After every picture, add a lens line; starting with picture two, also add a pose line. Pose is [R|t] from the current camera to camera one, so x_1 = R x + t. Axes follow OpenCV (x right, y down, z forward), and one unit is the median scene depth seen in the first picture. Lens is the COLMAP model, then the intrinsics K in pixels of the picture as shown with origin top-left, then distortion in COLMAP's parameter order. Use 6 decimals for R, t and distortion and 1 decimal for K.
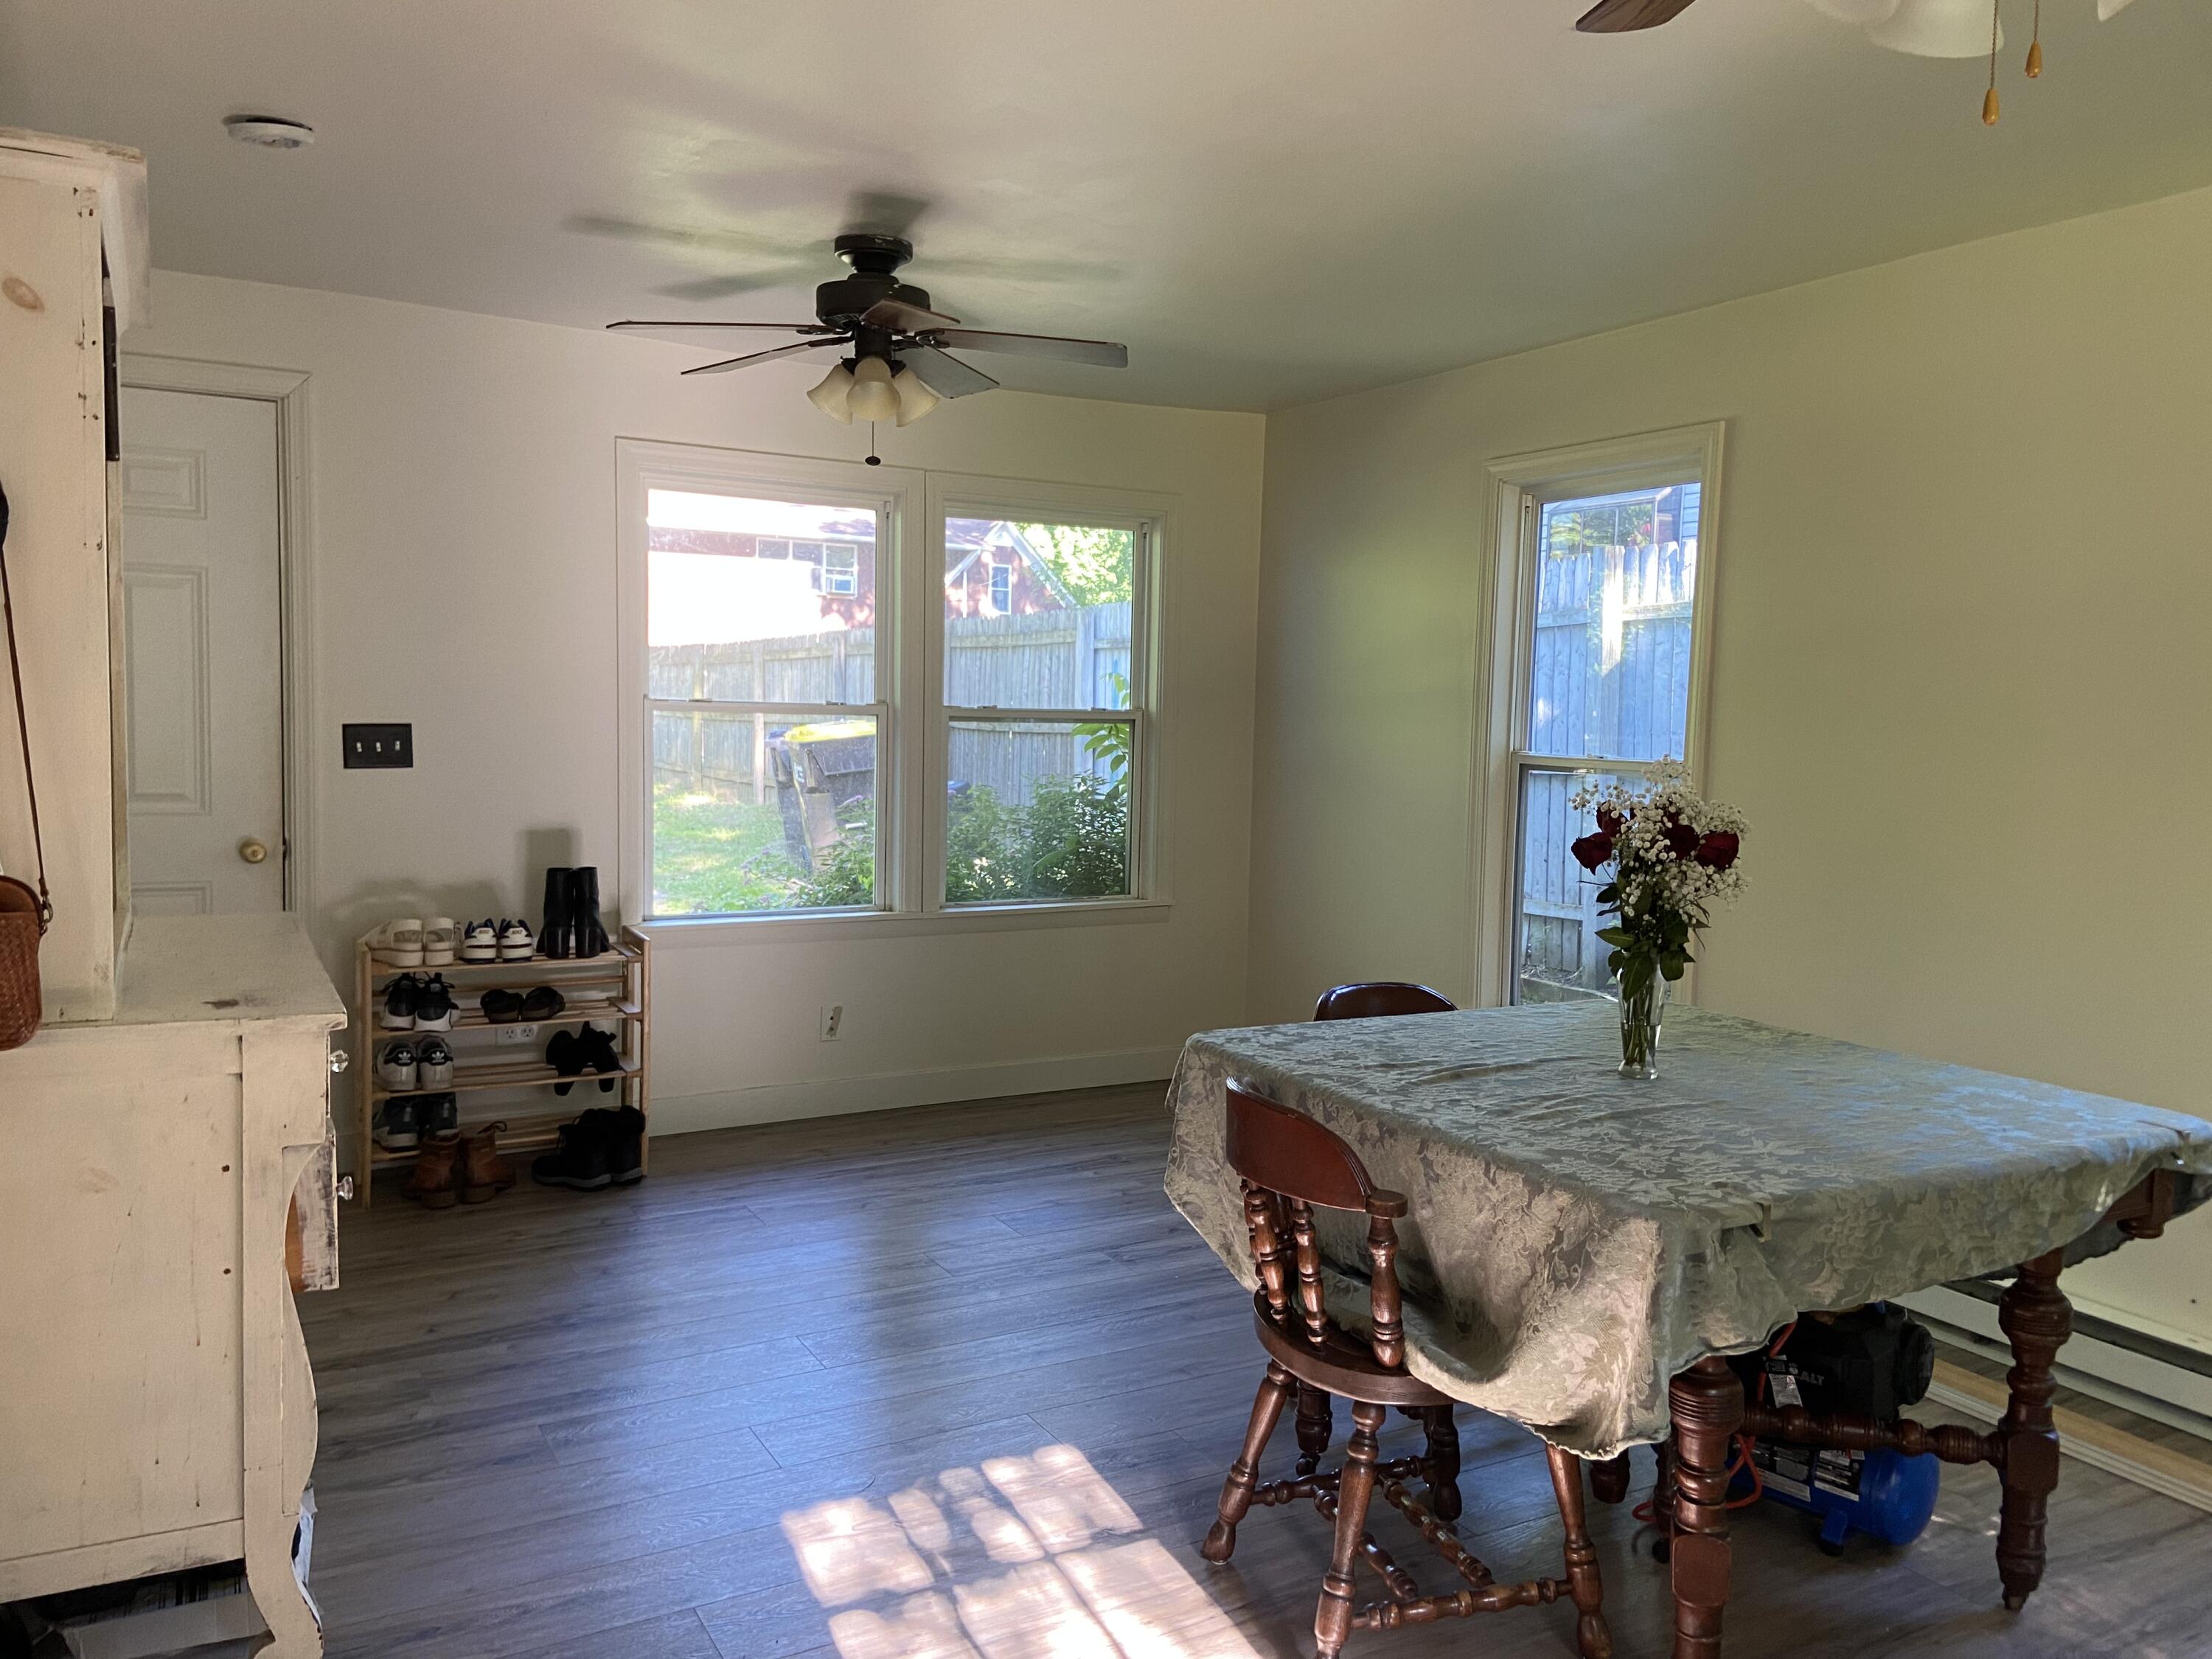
lens RADIAL K [[1663.4, 0, 1088.4], [0, 1663.4, 837.6], [0, 0, 1]] dist [0.086972, -0.088011]
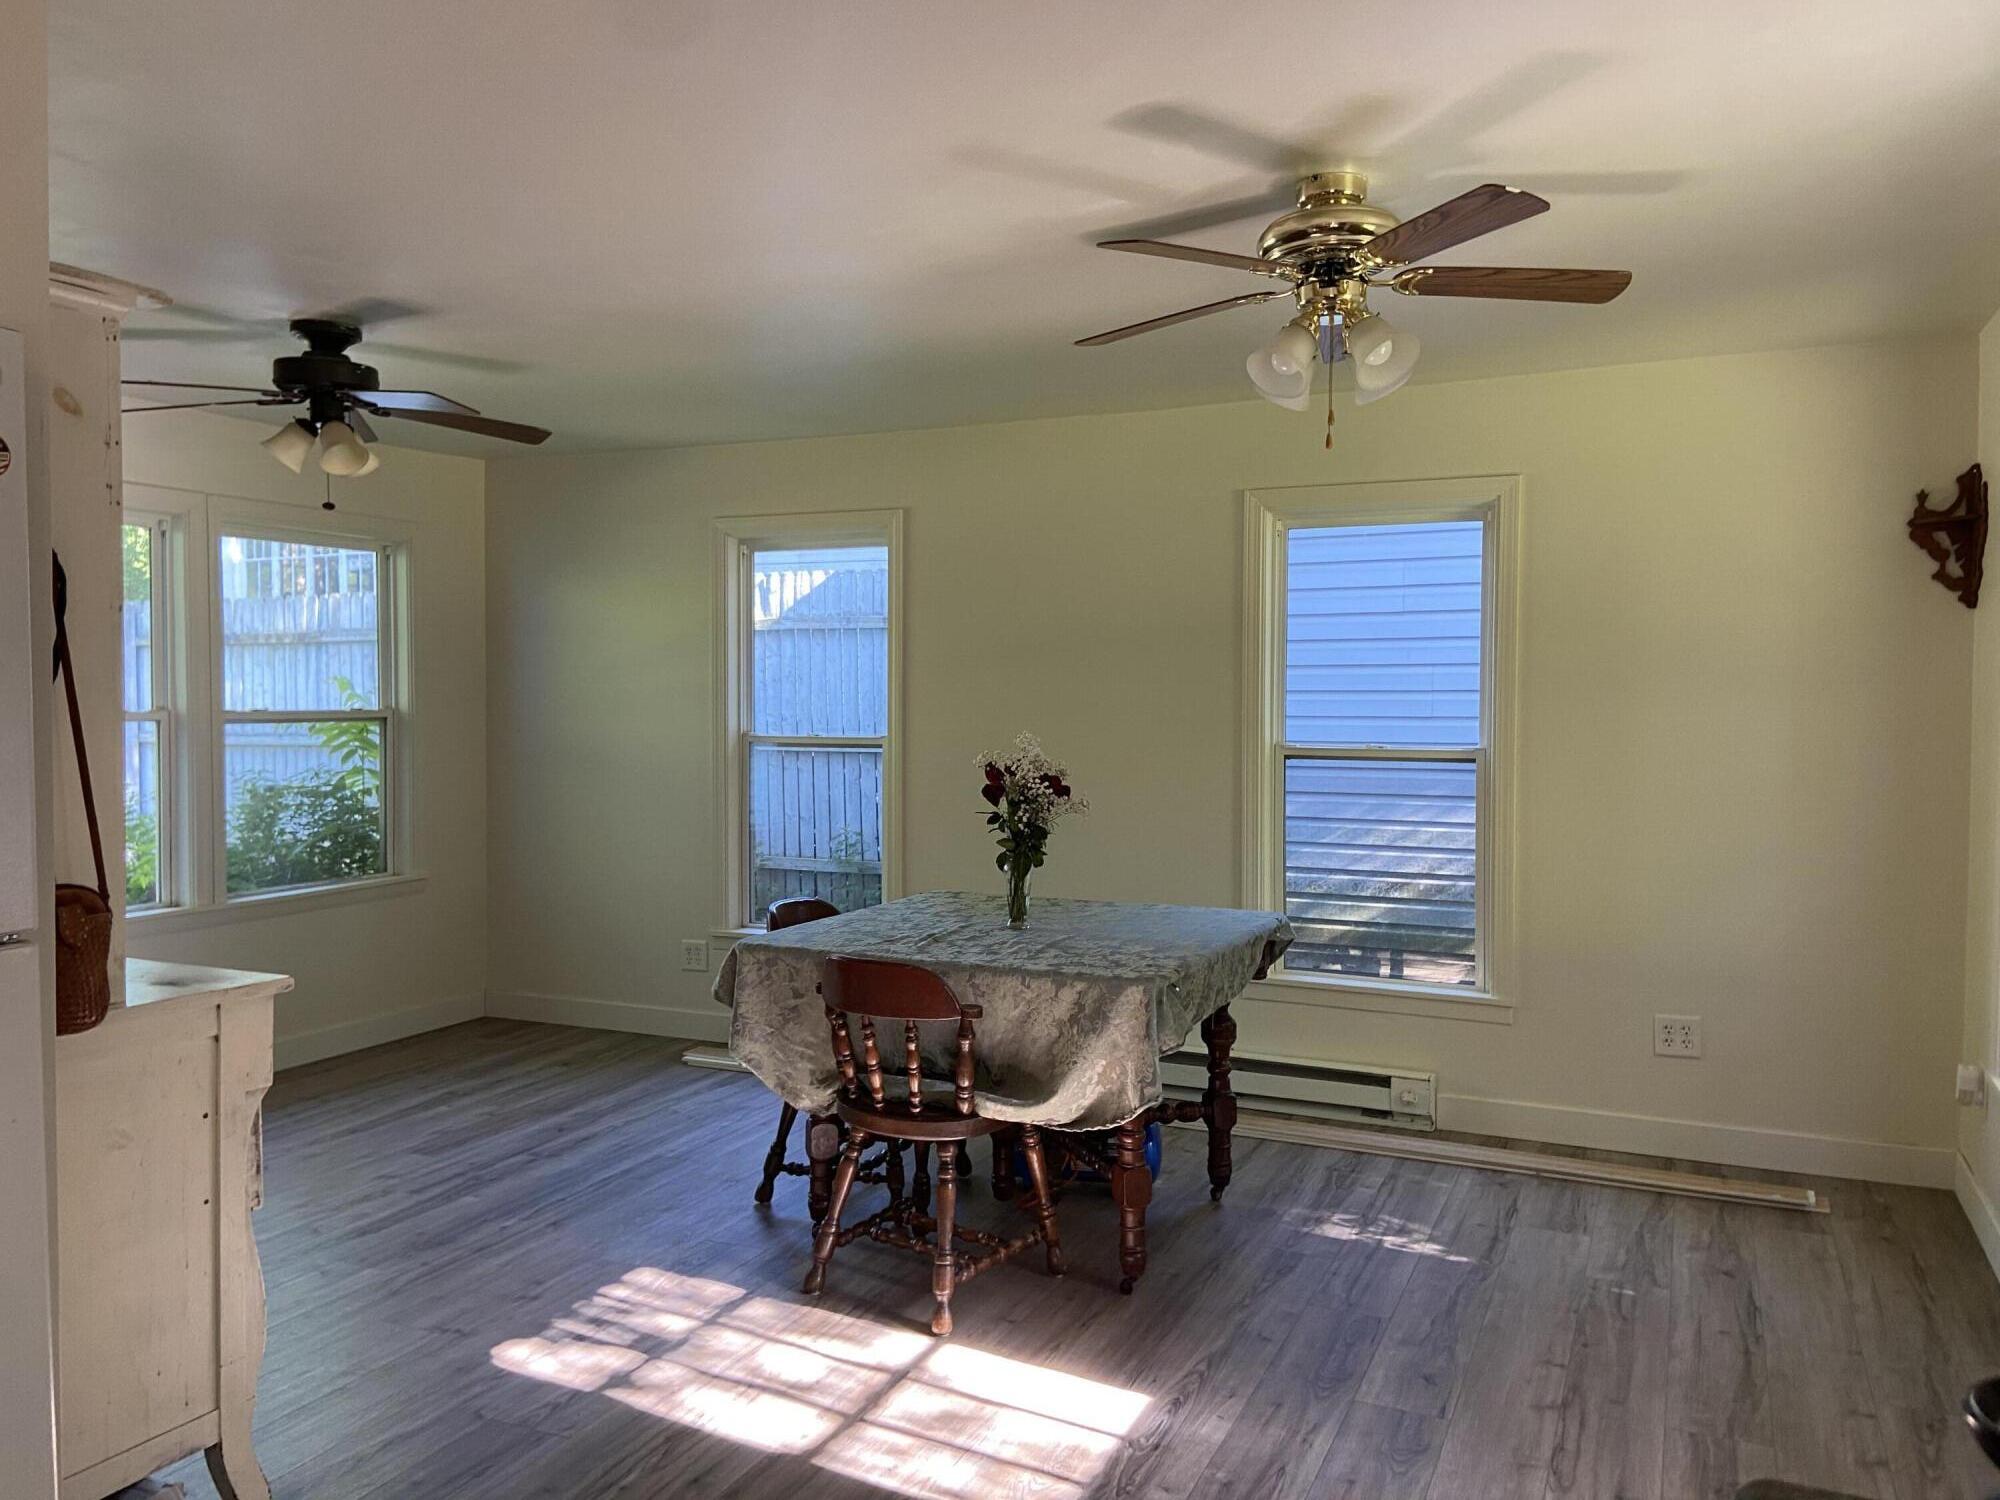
lens RADIAL K [[1504.0, 0, 1003.4], [0, 1504.0, 739.8], [0, 0, 1]] dist [0.086972, -0.088011]
pose [[0.806760, -0.038847, 0.589600, -0.560494], [0.065451, 0.997571, -0.023832, -0.008093], [-0.587242, 0.057817, 0.807344, -0.193875]]
